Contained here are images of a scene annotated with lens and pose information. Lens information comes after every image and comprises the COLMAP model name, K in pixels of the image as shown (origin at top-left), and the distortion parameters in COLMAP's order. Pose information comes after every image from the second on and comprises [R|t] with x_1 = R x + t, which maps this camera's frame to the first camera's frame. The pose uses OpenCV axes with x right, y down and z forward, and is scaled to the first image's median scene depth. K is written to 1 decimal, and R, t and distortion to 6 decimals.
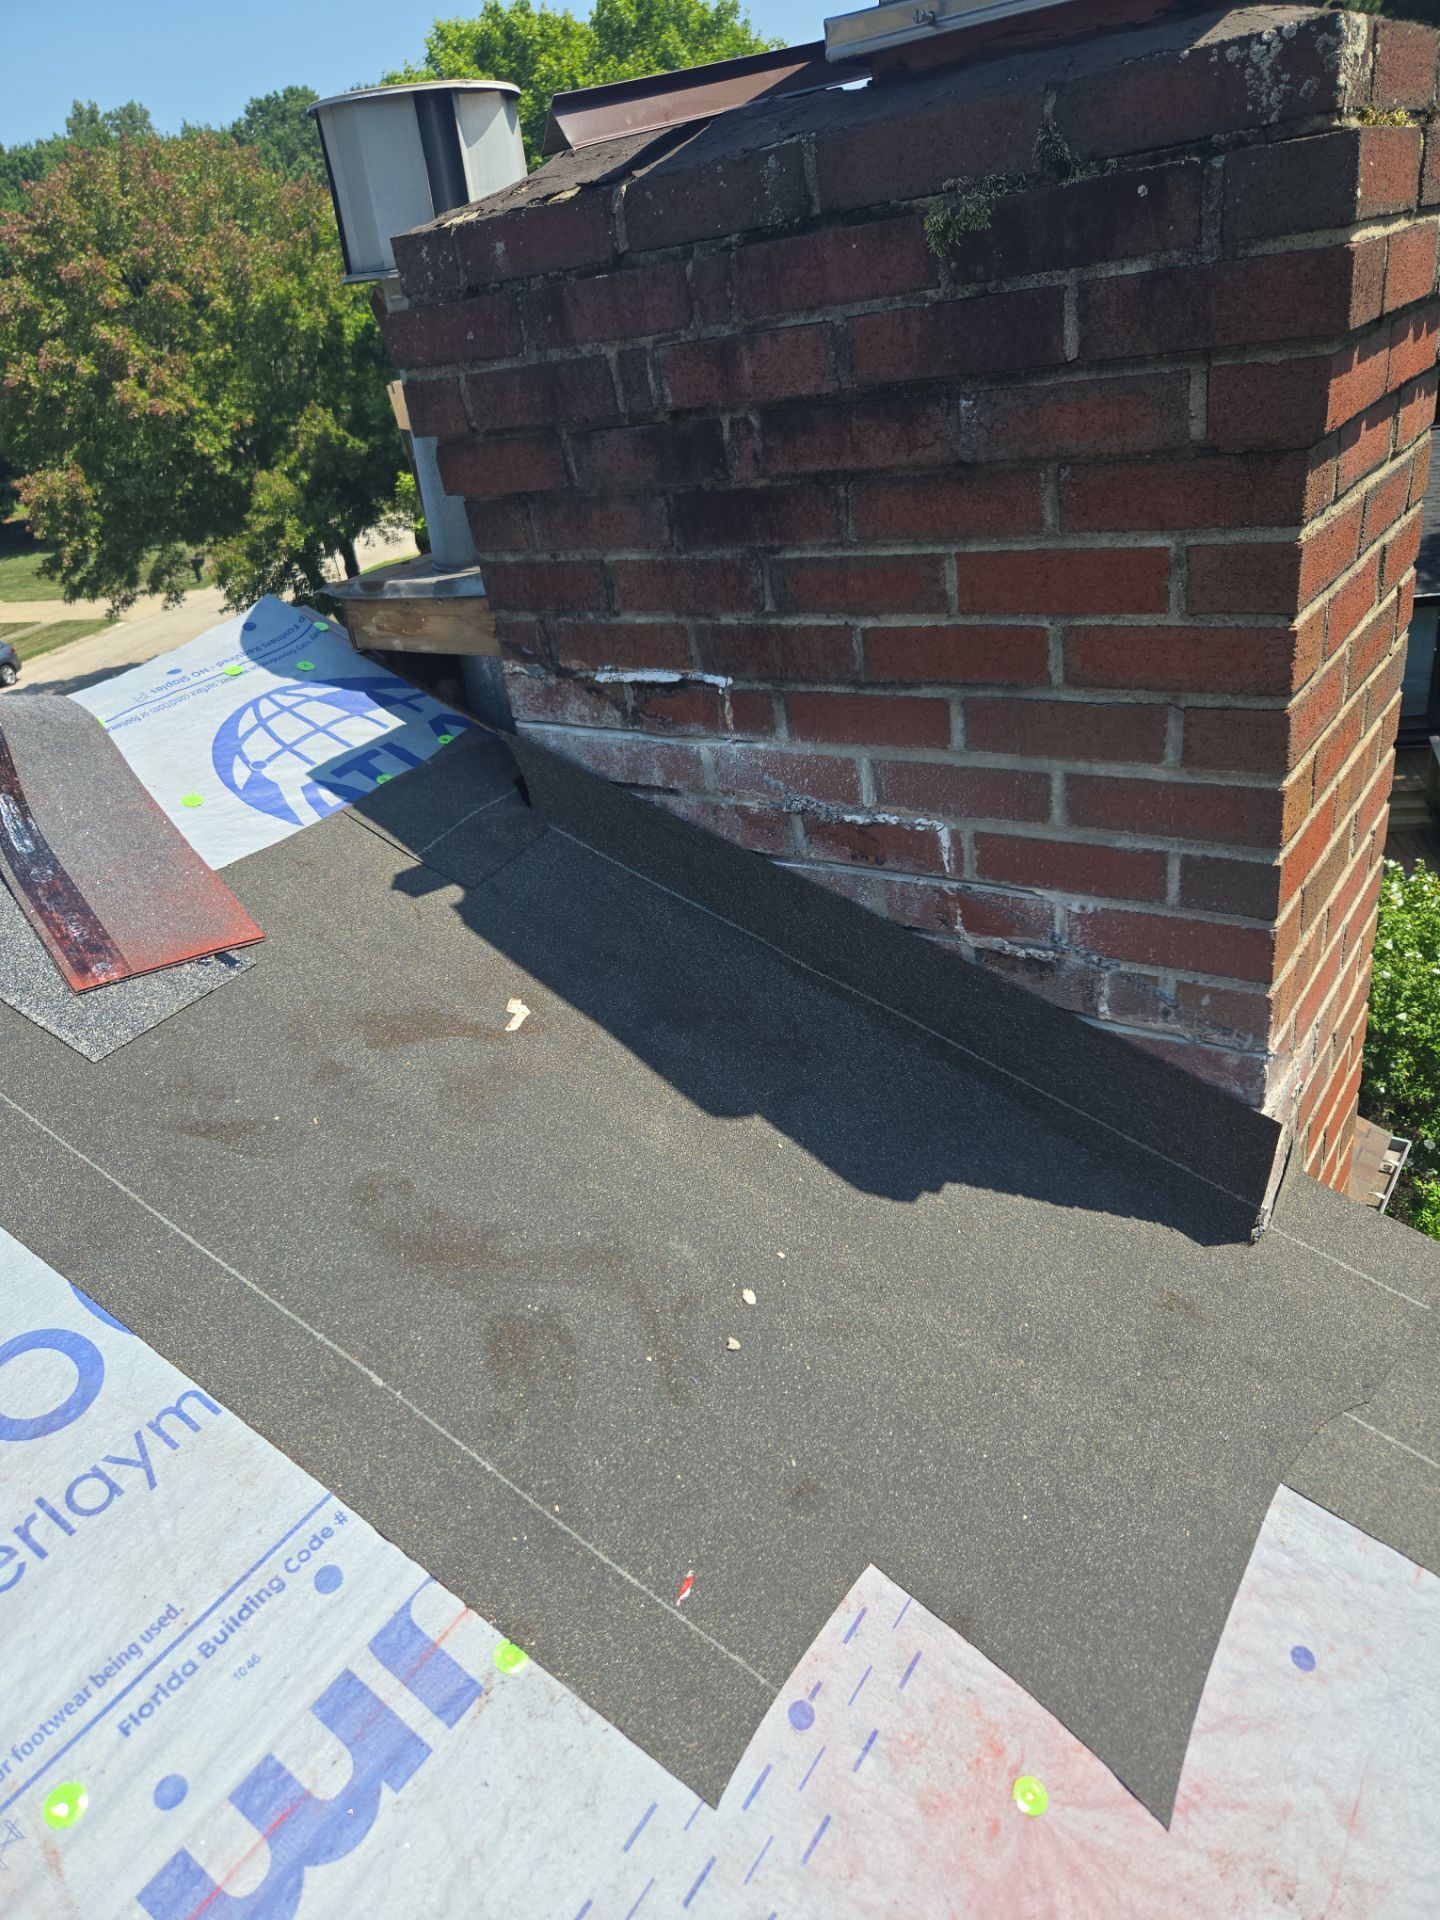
lens RADIAL K [[1337.8, 0, 720.0], [0, 1337.8, 960.0], [0, 0, 1]] dist [0.076970, -0.058408]
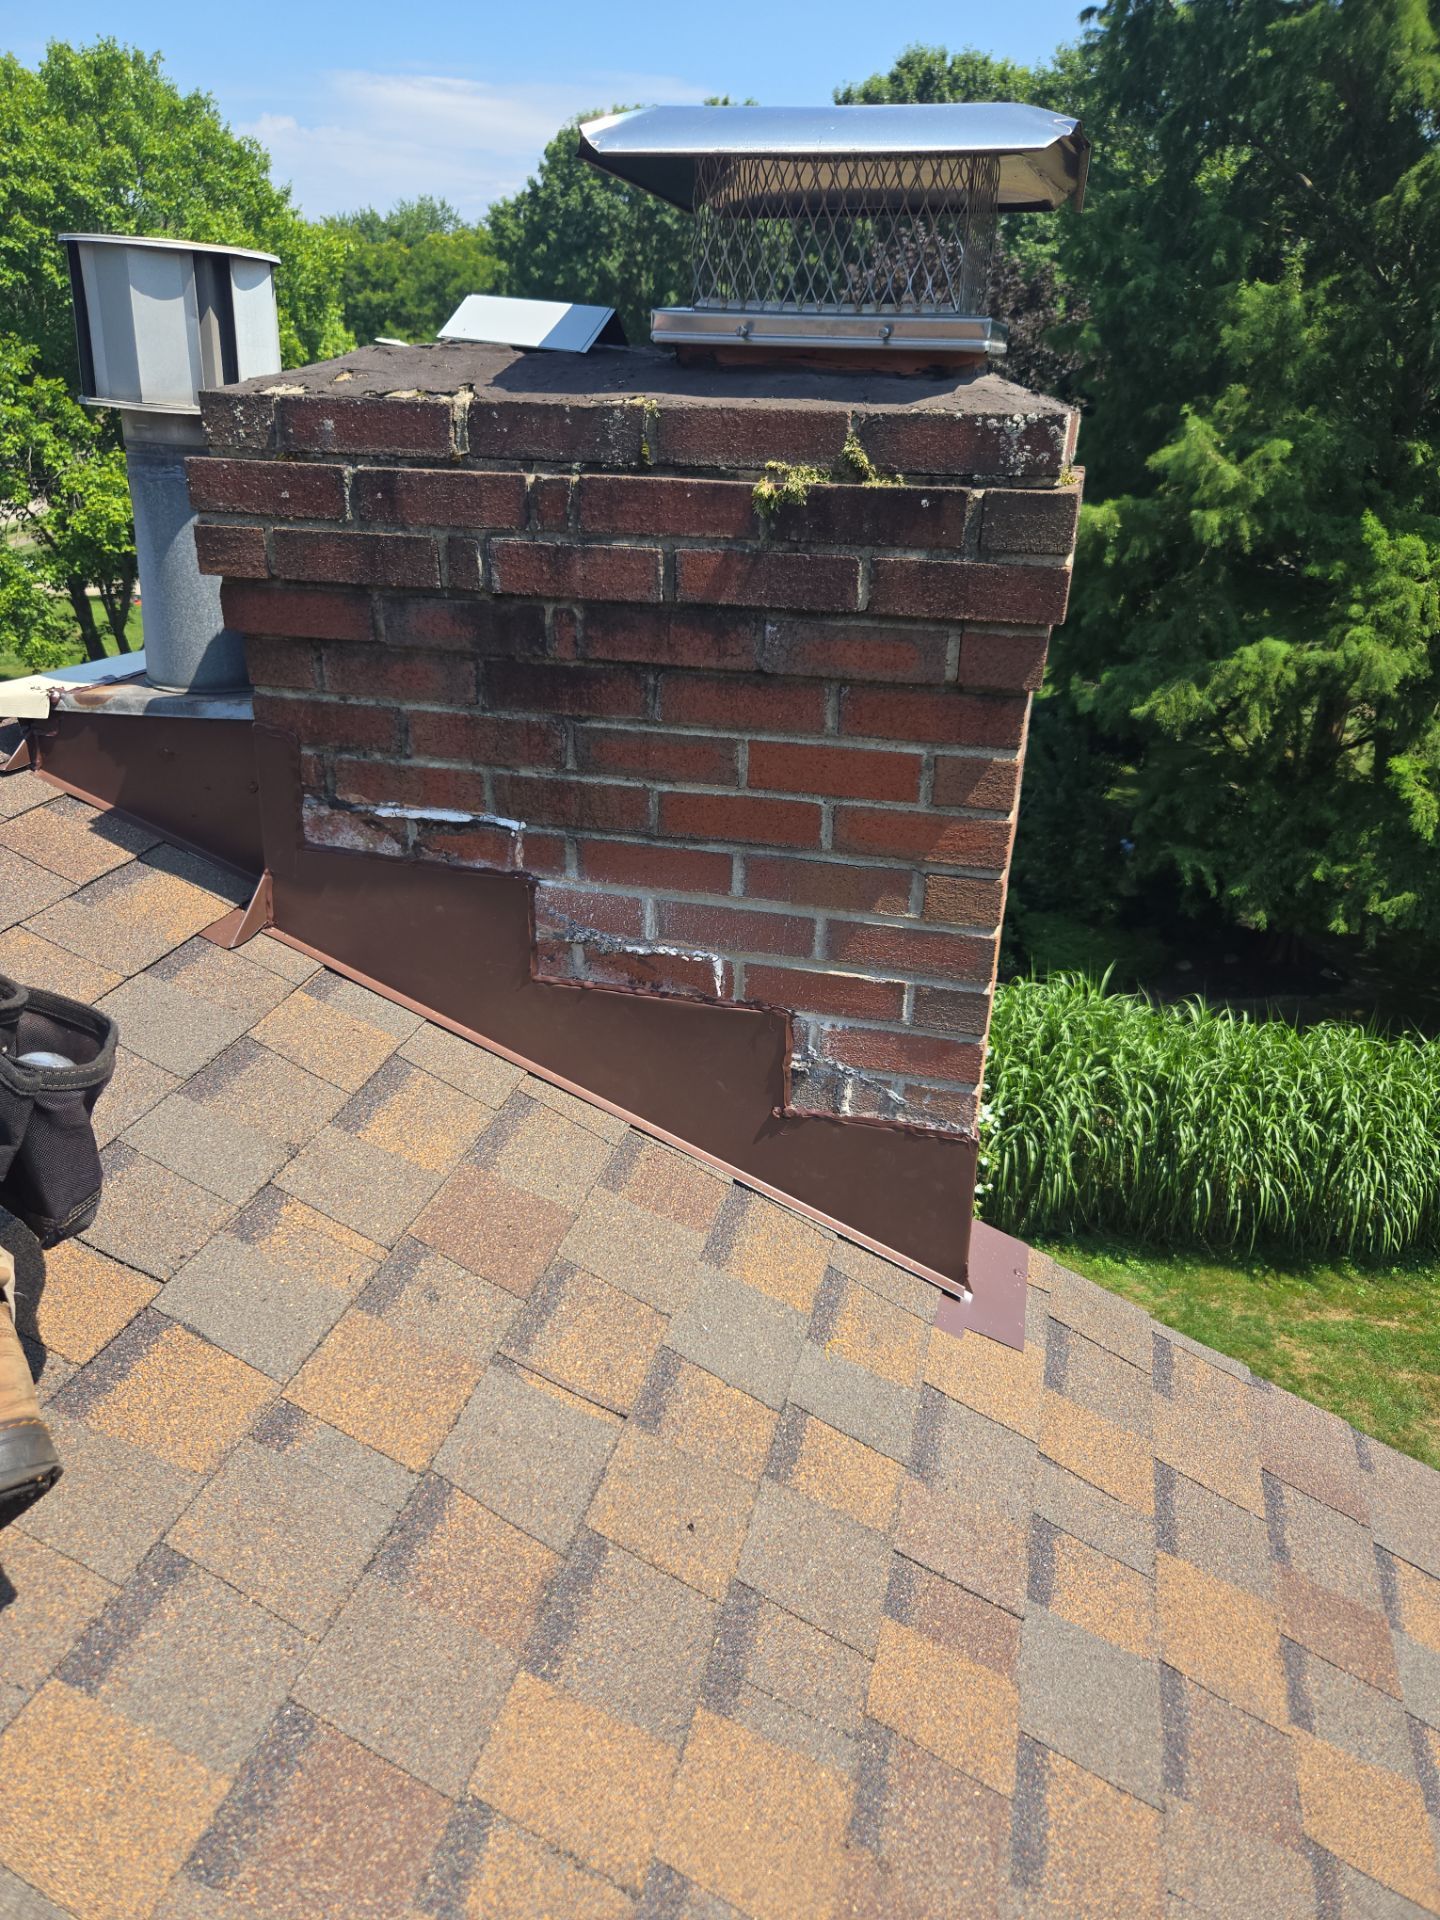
lens RADIAL K [[1337.8, 0, 720.0], [0, 1337.8, 960.0], [0, 0, 1]] dist [0.076970, -0.058408]
pose [[0.919950, 0.008089, 0.391952, -0.301018], [0.020147, 0.997490, -0.067873, -0.017868], [-0.391518, 0.070337, 0.917478, -0.088748]]
